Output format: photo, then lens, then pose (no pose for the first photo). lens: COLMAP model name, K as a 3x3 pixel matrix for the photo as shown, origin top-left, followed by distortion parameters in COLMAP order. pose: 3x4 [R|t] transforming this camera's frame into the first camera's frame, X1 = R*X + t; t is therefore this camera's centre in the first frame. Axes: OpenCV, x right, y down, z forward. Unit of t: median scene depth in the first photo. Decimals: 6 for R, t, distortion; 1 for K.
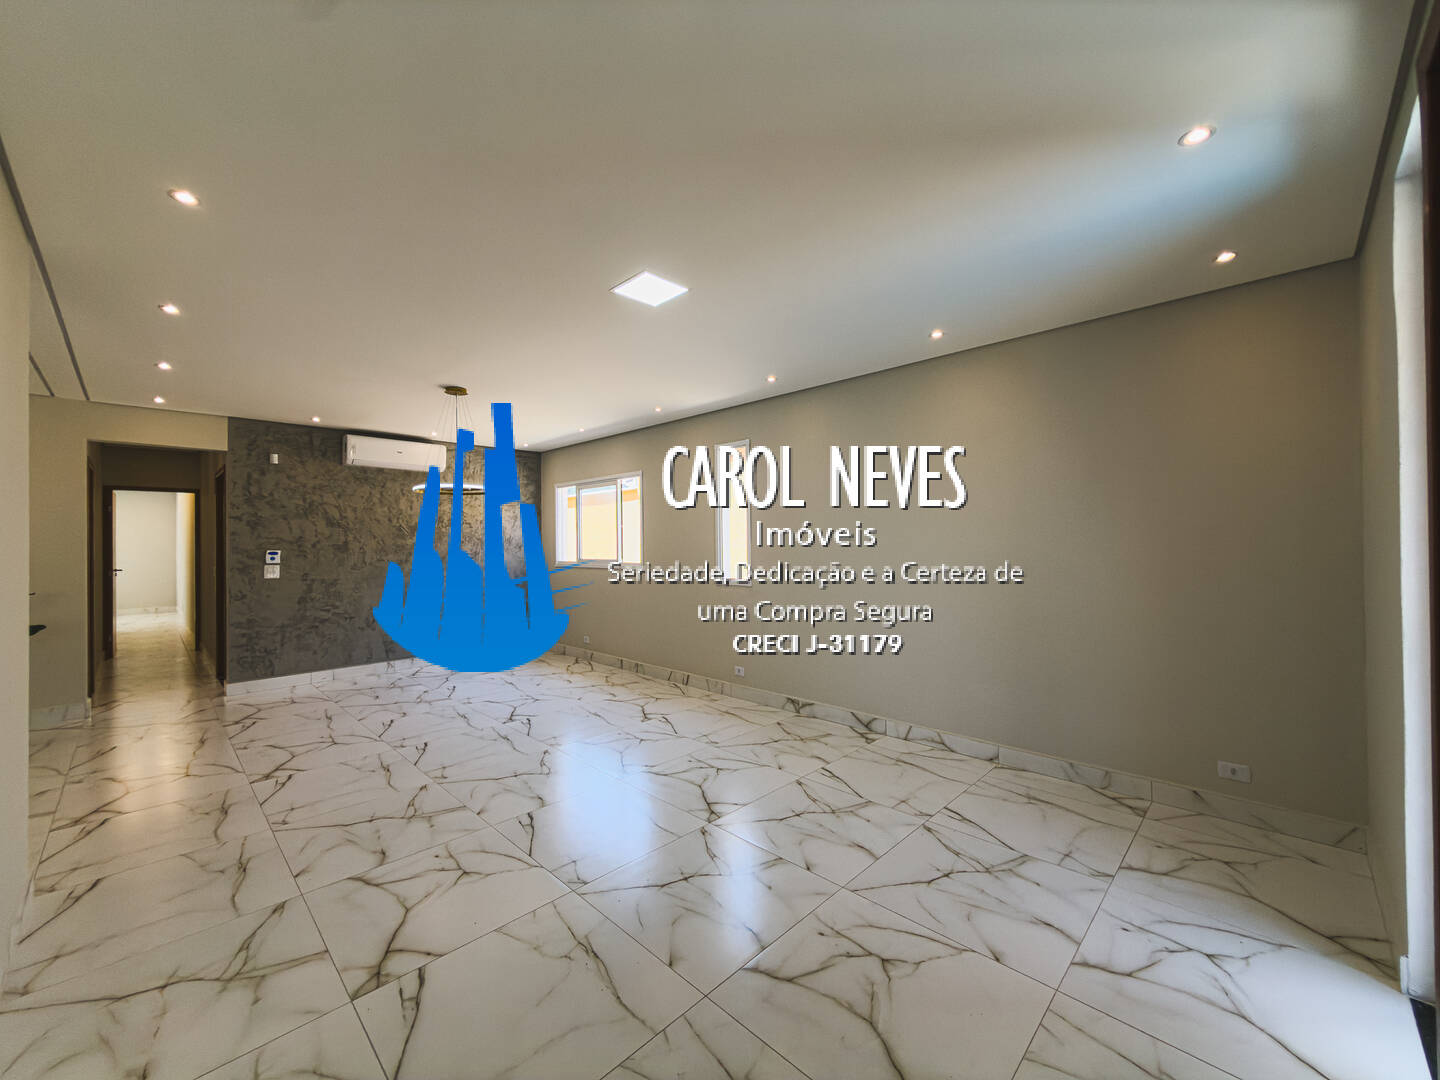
lens RADIAL K [[582.9, 0, 725.7], [0, 582.9, 559.7], [0, 0, 1]] dist [0.004633, -0.000177]
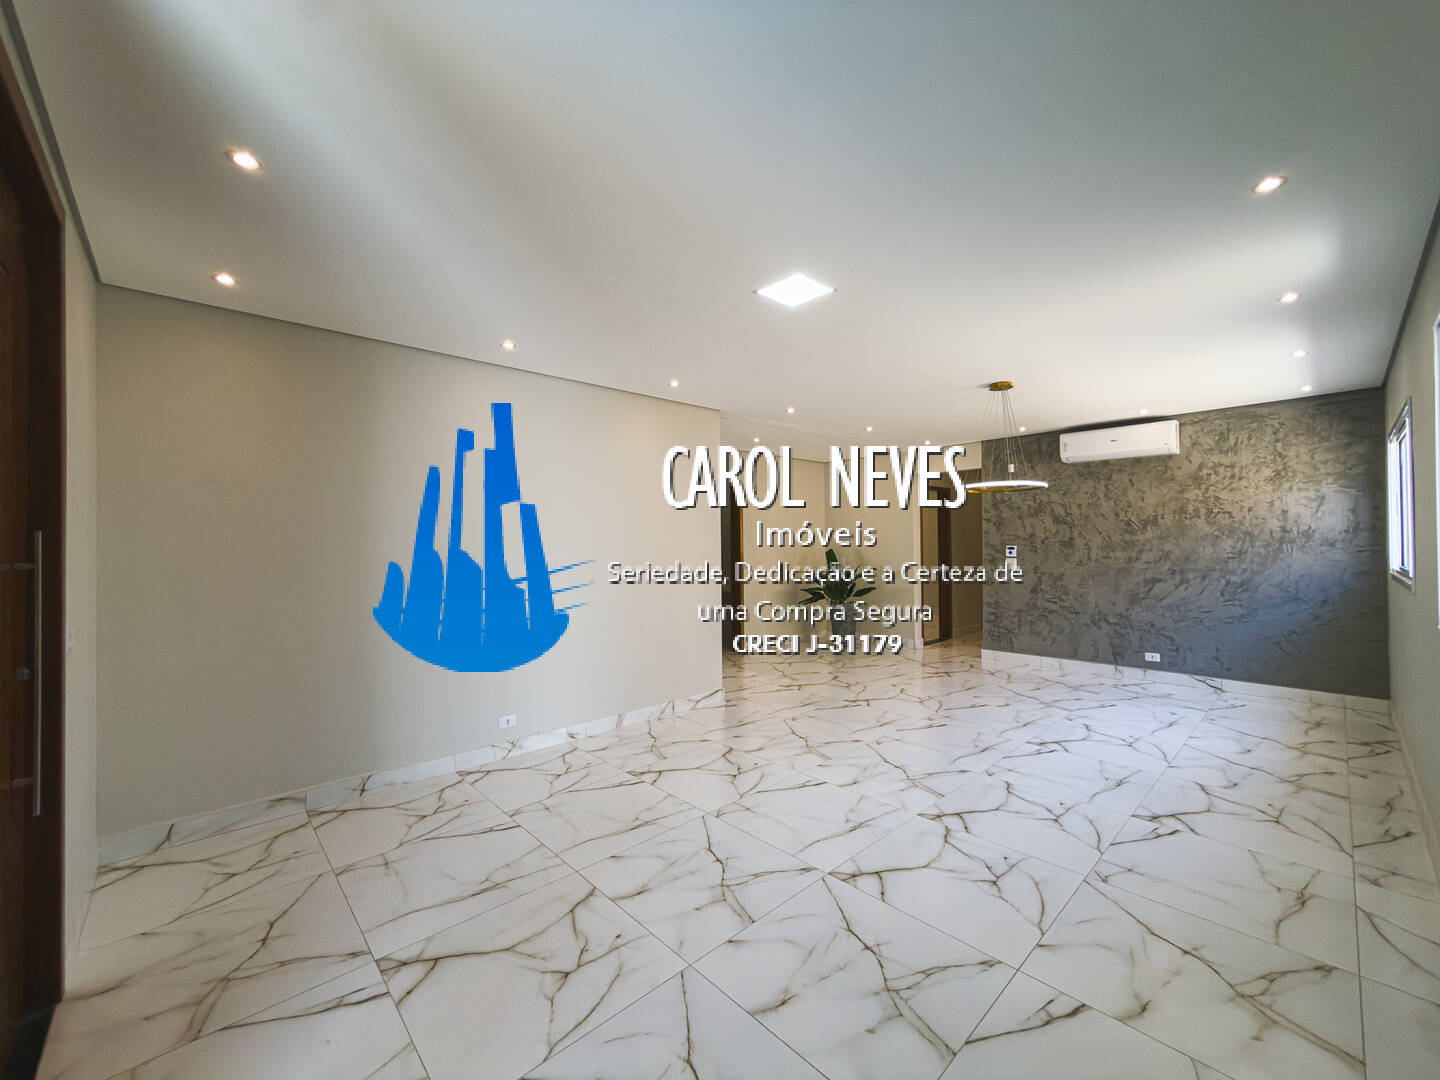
lens RADIAL K [[582.9, 0, 706.9], [0, 582.9, 525.1], [0, 0, 1]] dist [0.004633, -0.000177]
pose [[-0.076718, -0.023848, -0.996768, 0.444369], [-0.019093, 0.999566, -0.022446, -0.018495], [0.996870, 0.017310, -0.077140, 0.460598]]
